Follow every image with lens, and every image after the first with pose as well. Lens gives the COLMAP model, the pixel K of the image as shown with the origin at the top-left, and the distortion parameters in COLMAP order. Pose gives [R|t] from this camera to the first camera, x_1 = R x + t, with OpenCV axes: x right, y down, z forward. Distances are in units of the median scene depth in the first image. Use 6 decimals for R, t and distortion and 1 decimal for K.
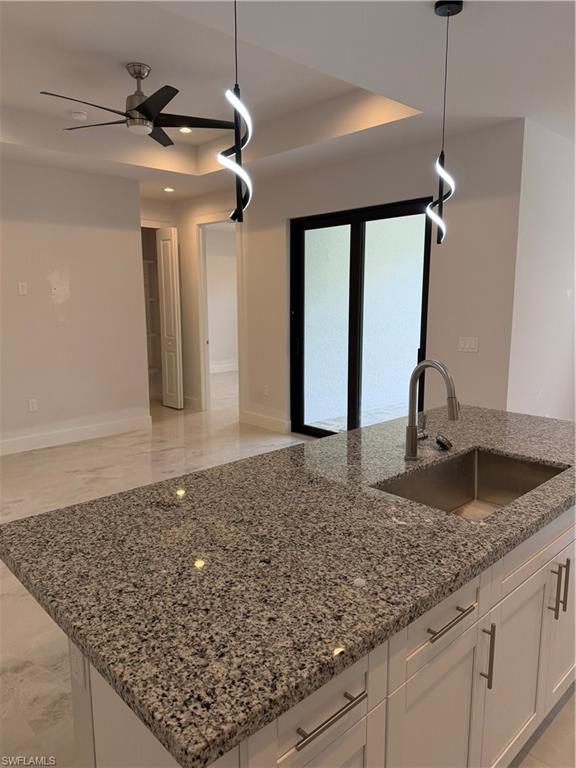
lens RADIAL K [[554.4, 0, 275.2], [0, 554.4, 384.0], [0, 0, 1]] dist [0.030167, -0.004501]
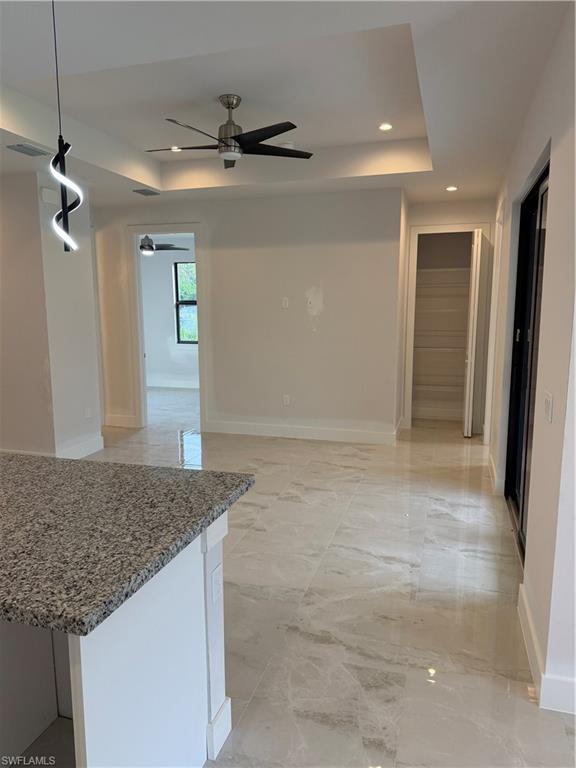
lens RADIAL K [[543.9, 0, 288.0], [0, 543.9, 384.0], [0, 0, 1]] dist [0.166160, -0.001138]
pose [[0.517152, 0.138505, -0.844612, 0.566385], [-0.141901, 0.987037, 0.074975, -0.087052], [0.844048, 0.081077, 0.530103, 0.396515]]
